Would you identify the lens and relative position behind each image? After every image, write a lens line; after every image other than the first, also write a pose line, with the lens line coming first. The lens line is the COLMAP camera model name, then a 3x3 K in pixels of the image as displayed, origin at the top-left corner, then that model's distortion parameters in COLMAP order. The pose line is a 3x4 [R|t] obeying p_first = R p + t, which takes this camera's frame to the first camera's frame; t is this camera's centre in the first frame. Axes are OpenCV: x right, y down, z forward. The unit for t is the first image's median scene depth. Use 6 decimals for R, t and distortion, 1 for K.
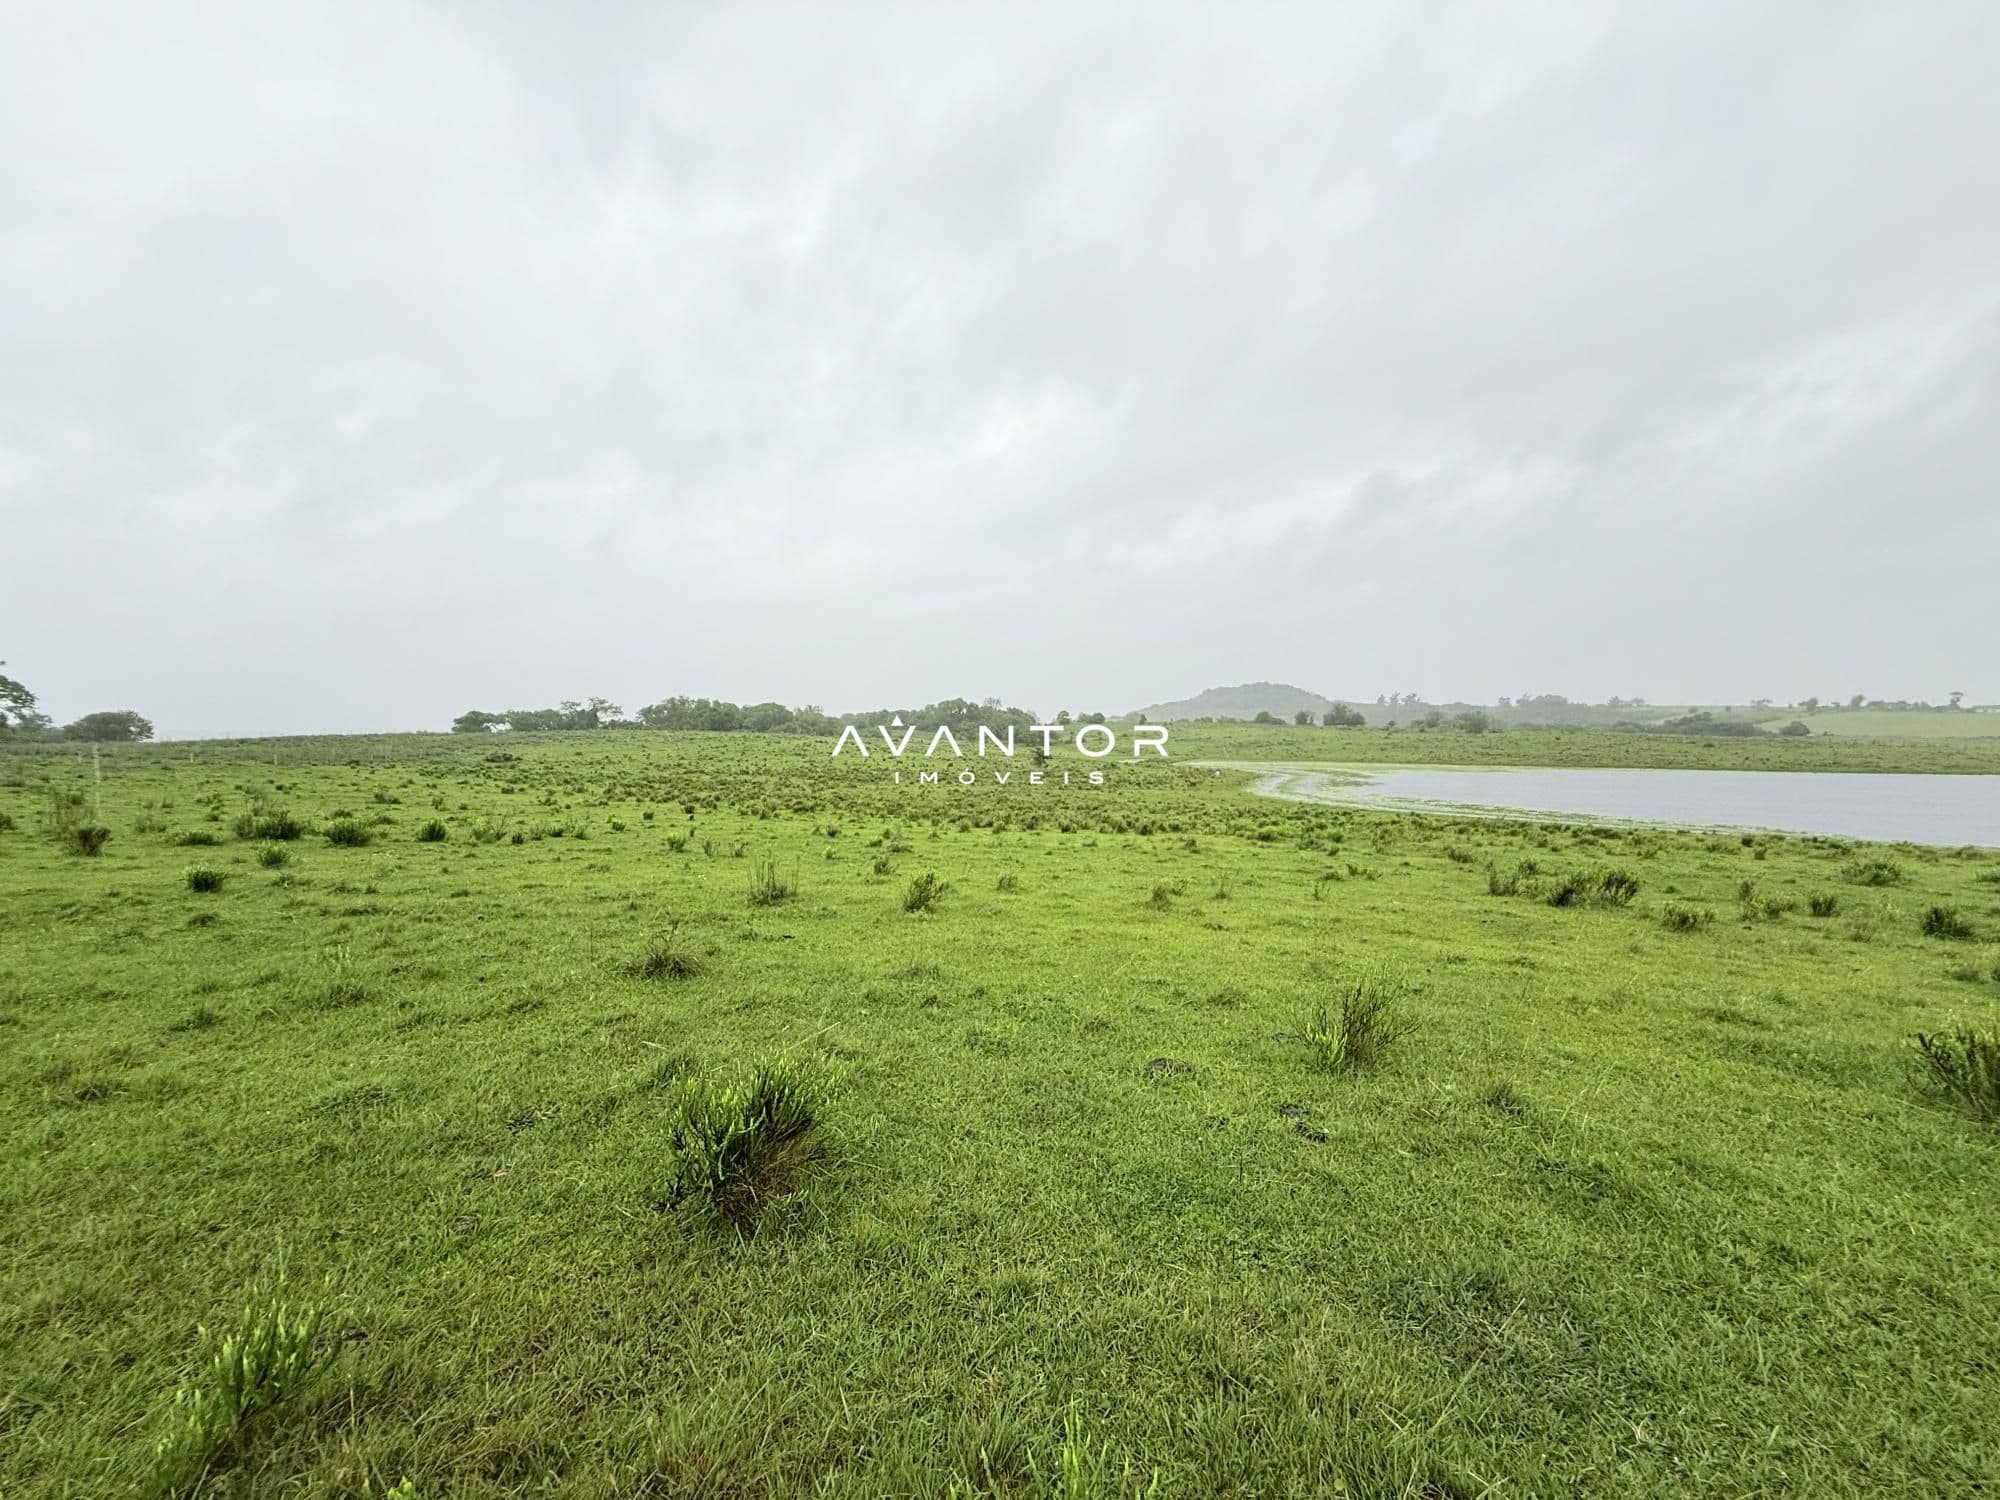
lens RADIAL K [[789.7, 0, 994.8], [0, 789.7, 756.7], [0, 0, 1]] dist [-0.001906, 0.000265]
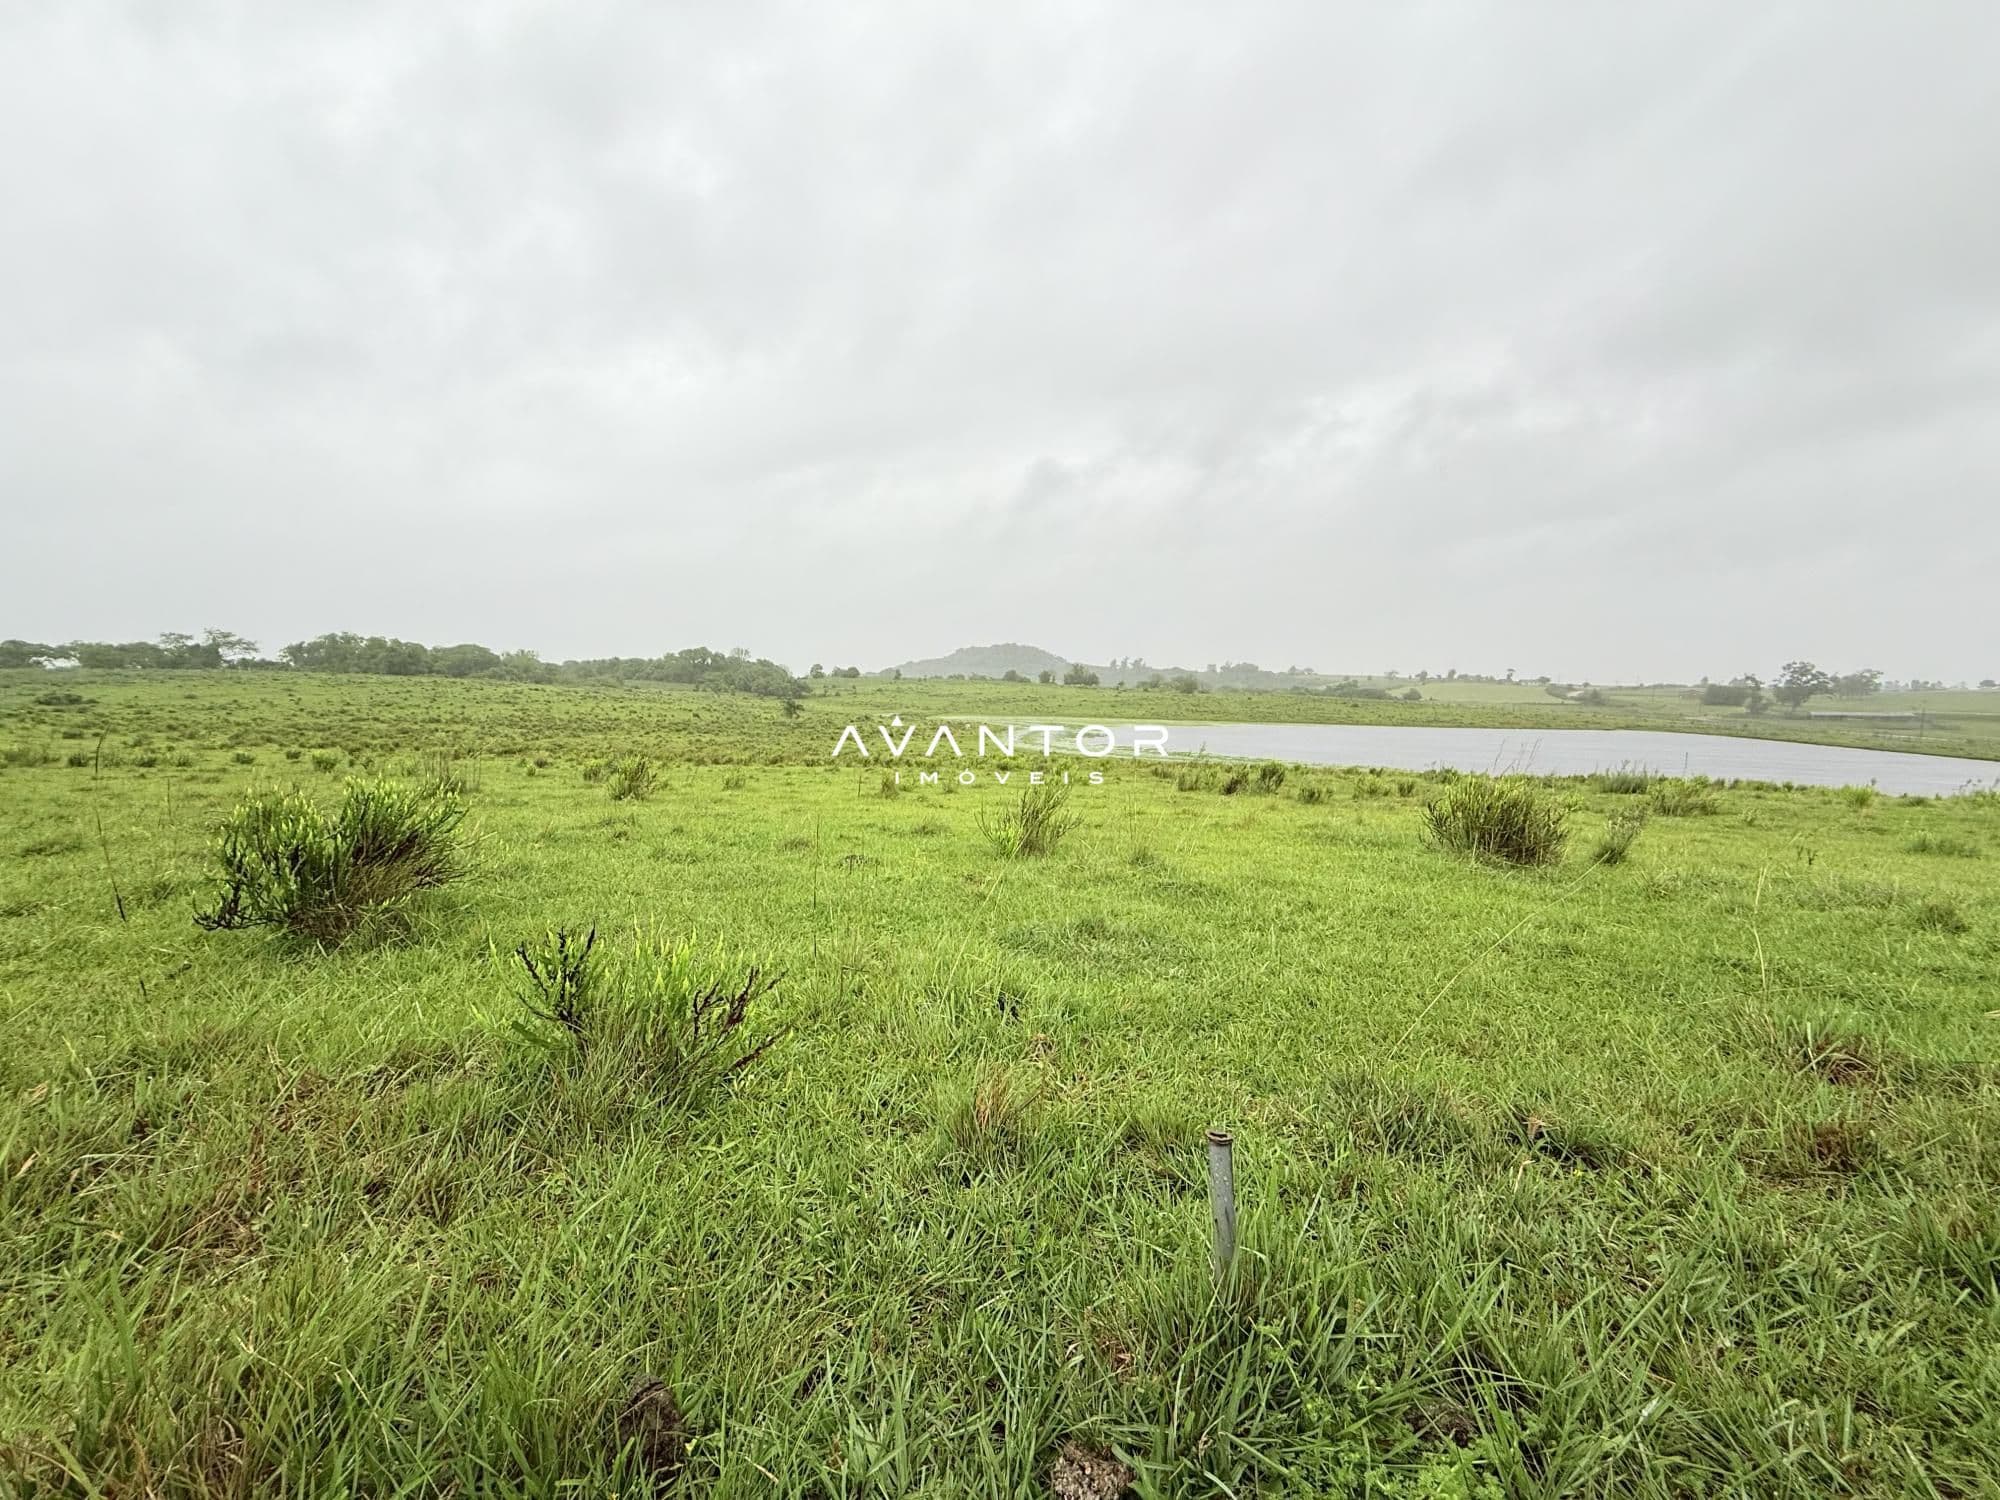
lens RADIAL K [[789.7, 0, 995.6], [0, 789.7, 754.3], [0, 0, 1]] dist [-0.001906, 0.000265]
pose [[0.952951, -0.006736, 0.303051, 0.001655], [-0.008831, 0.998712, 0.049969, 0.004285], [-0.302997, -0.050294, 0.951663, -0.000776]]
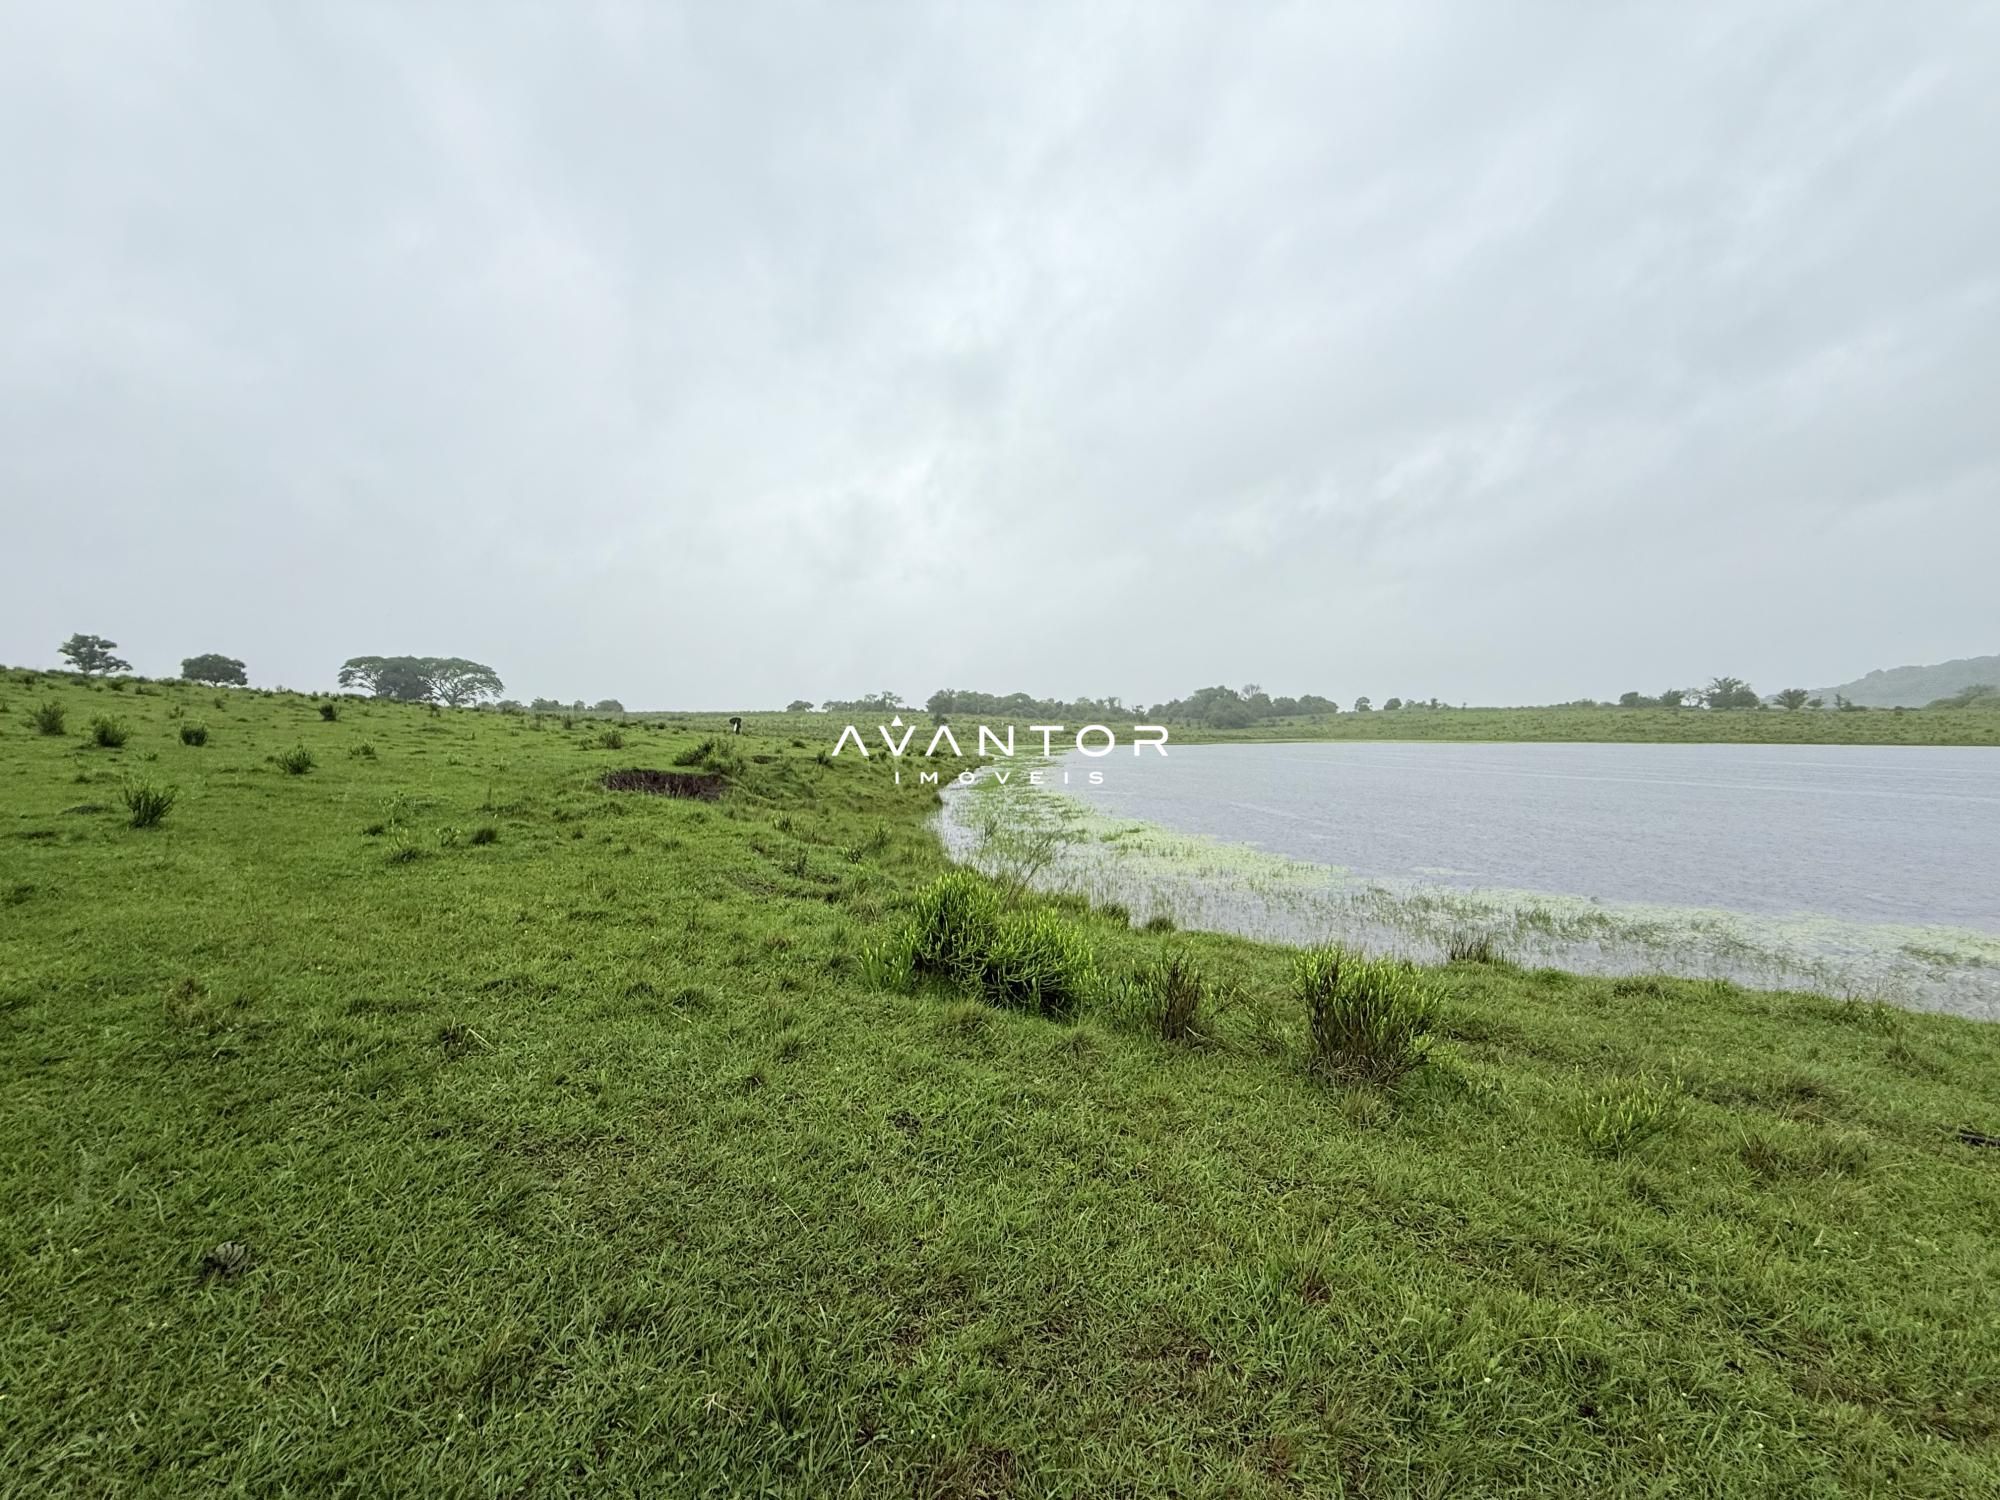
lens RADIAL K [[789.7, 0, 994.3], [0, 789.7, 757.7], [0, 0, 1]] dist [-0.001906, 0.000265]
pose [[0.786748, 0.025148, -0.616762, 0.540272], [-0.026598, 0.999623, 0.006831, 0.030063], [0.616702, 0.011030, 0.787120, 0.015293]]
